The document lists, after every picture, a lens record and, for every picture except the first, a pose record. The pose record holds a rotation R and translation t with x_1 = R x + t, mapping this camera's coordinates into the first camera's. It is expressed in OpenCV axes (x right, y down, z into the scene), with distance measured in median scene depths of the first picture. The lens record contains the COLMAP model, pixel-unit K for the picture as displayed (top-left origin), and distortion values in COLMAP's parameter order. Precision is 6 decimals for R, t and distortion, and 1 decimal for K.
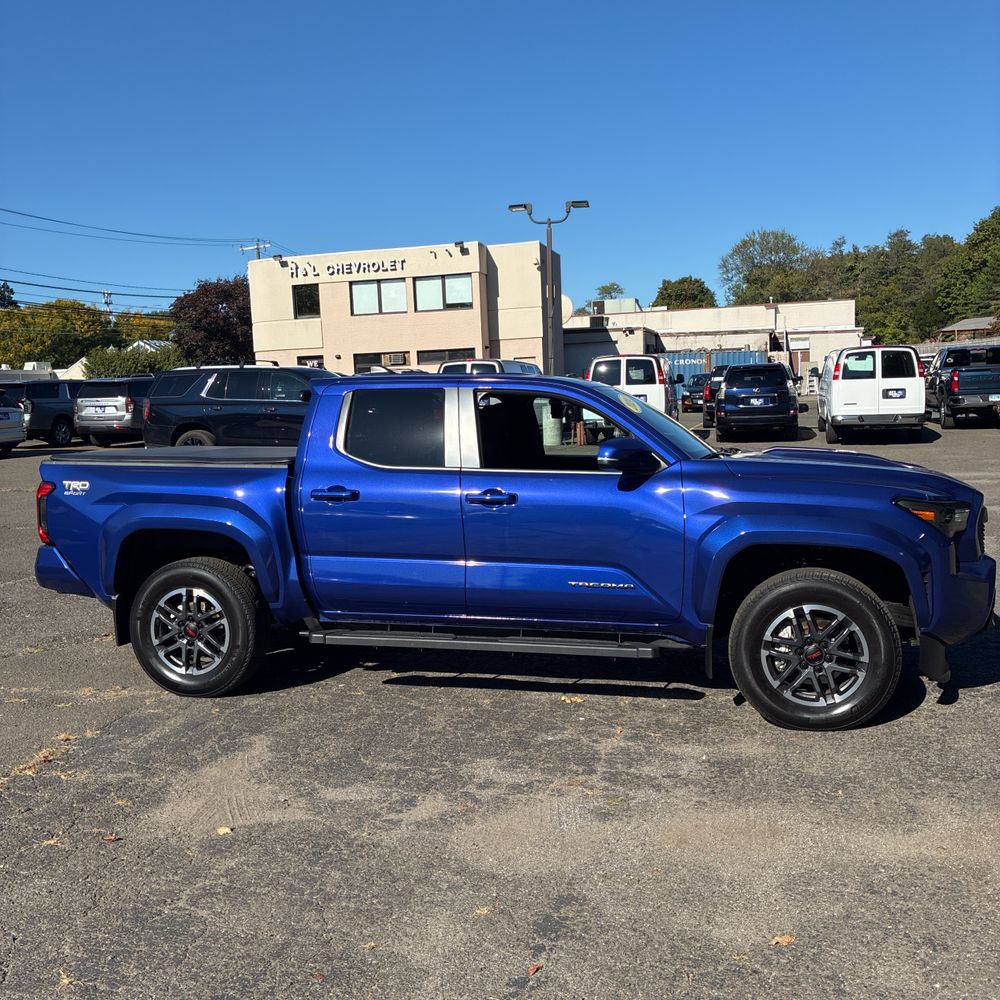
lens RADIAL K [[974.1, 0, 513.1], [0, 974.1, 463.0], [0, 0, 1]] dist [0.084020, -0.225896]
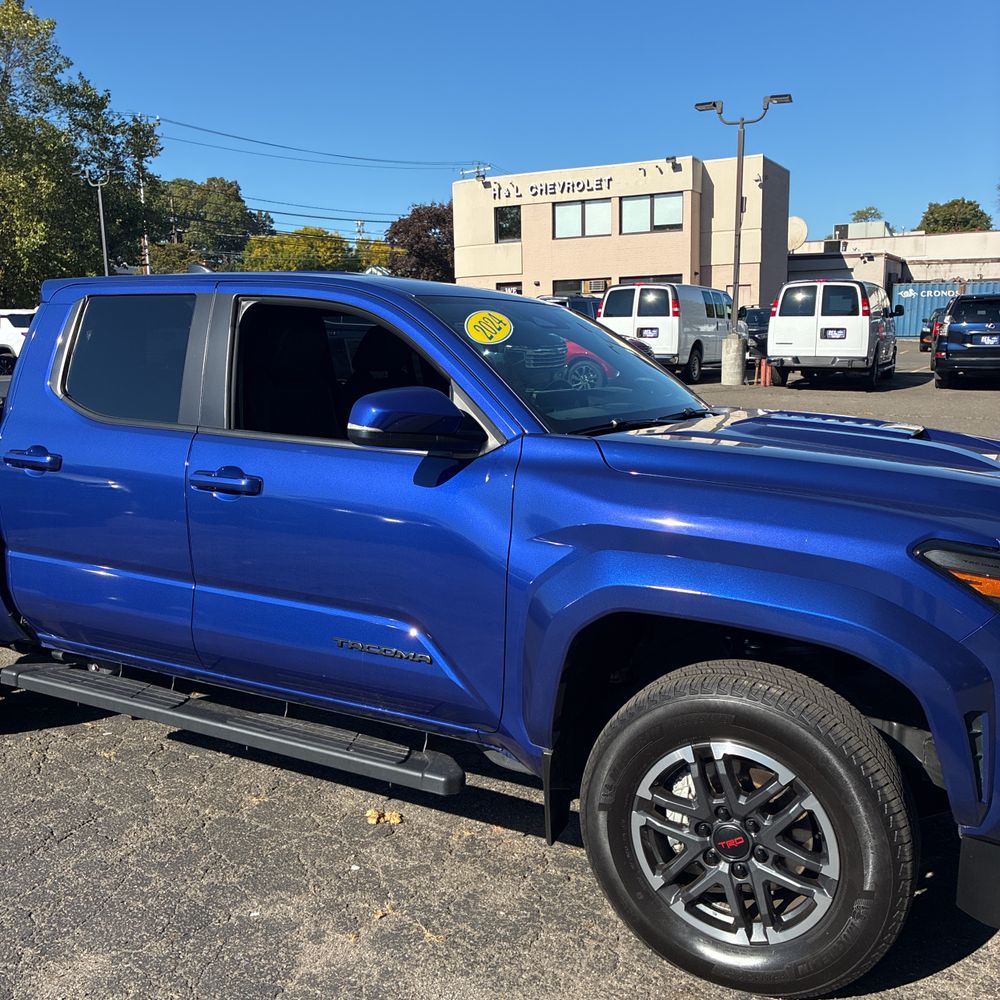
lens RADIAL K [[997.2, 0, 494.8], [0, 997.2, 474.3], [0, 0, 1]] dist [-0.011394, 0.048571]
pose [[0.969530, 0.055954, -0.238495, 0.056562], [-0.037075, 0.995866, 0.082927, -0.005094], [0.242149, -0.071558, 0.967597, 0.093180]]
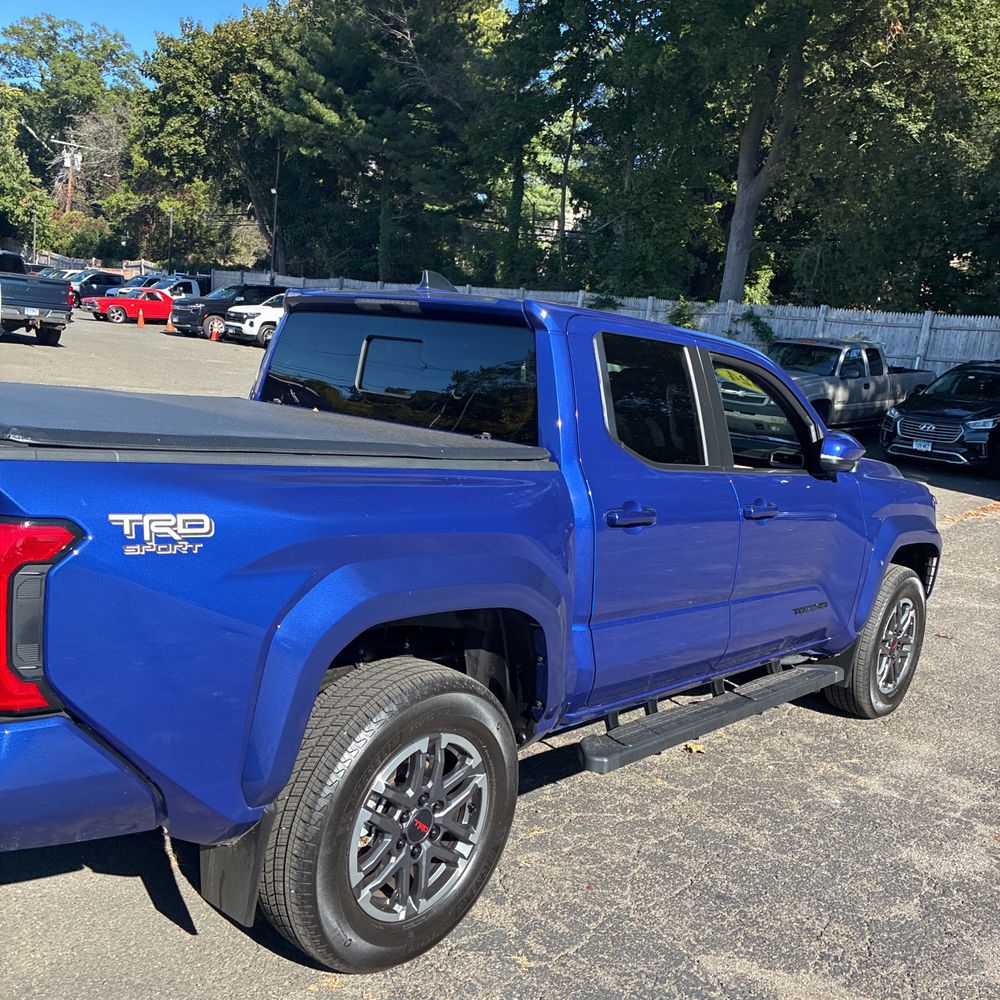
lens RADIAL K [[997.2, 0, 494.8], [0, 997.2, 474.3], [0, 0, 1]] dist [-0.011394, 0.048571]
pose [[0.471646, -0.027503, 0.881359, -0.158627], [-0.067046, 0.995502, 0.066944, -0.005902], [-0.879235, -0.090665, 0.467681, 0.168266]]
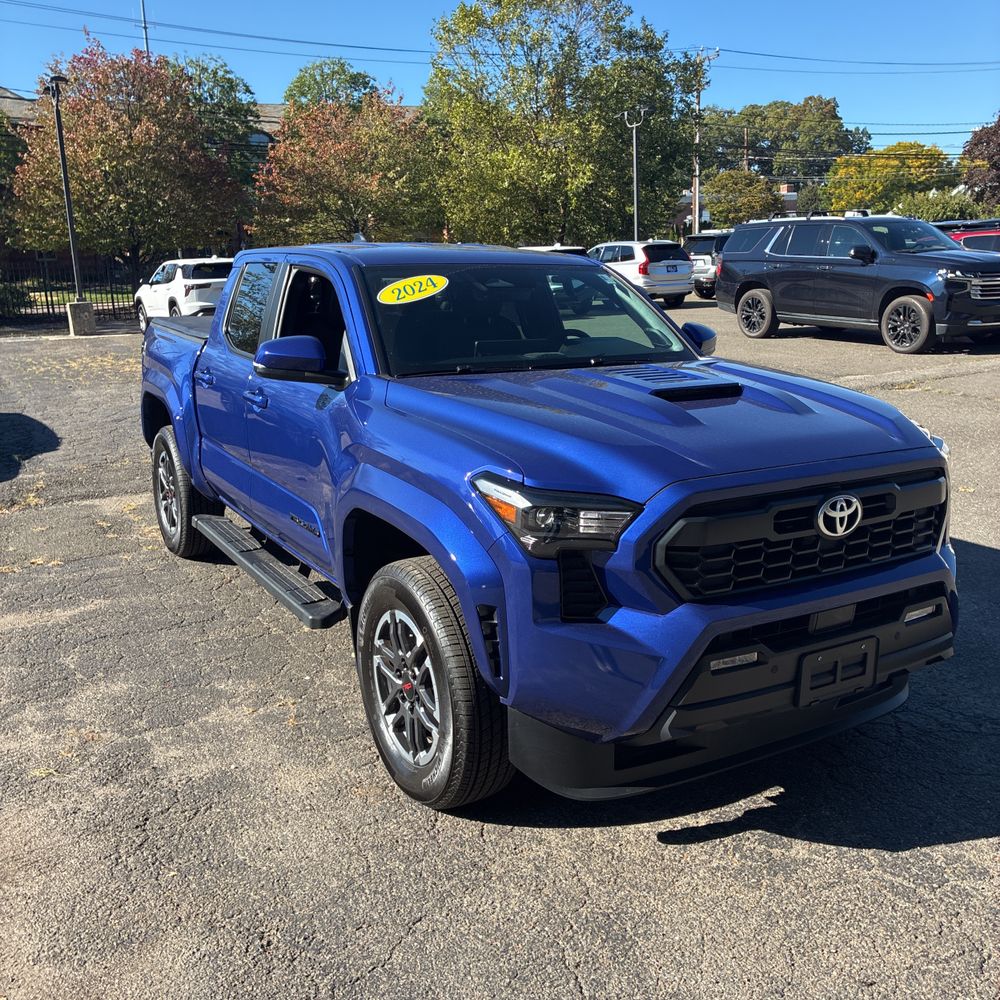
lens RADIAL K [[998.9, 0, 497.3], [0, 998.9, 451.7], [0, 0, 1]] dist [0.011868, 0.016634]
pose [[0.697748, 0.143100, -0.701905, 0.149891], [-0.046293, 0.986803, 0.155166, -0.012789], [0.714846, -0.075774, 0.695164, 0.110215]]
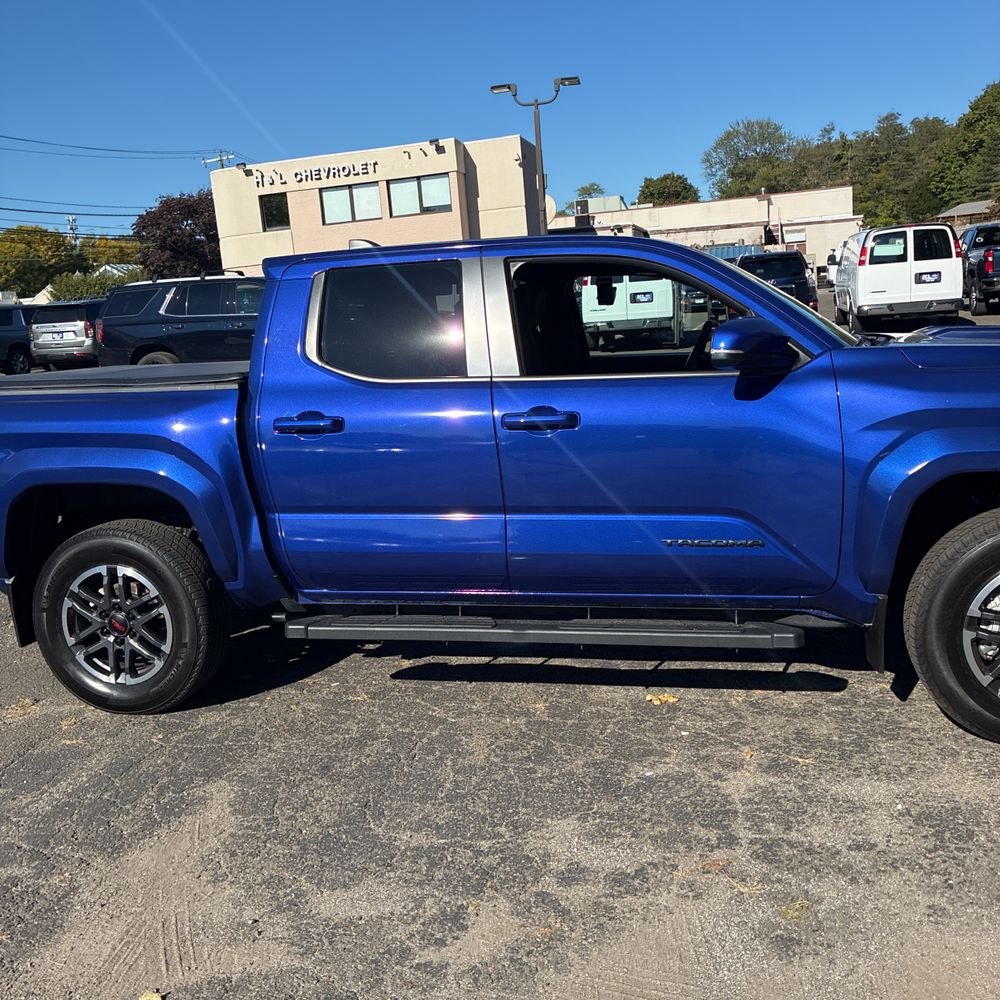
lens RADIAL K [[998.9, 0, 497.3], [0, 998.9, 451.7], [0, 0, 1]] dist [0.011868, 0.016634]
pose [[0.999015, -0.044205, -0.003883, -0.010169], [0.044372, 0.996107, 0.076170, 0.000837], [0.000500, -0.076268, 0.997087, 0.063150]]
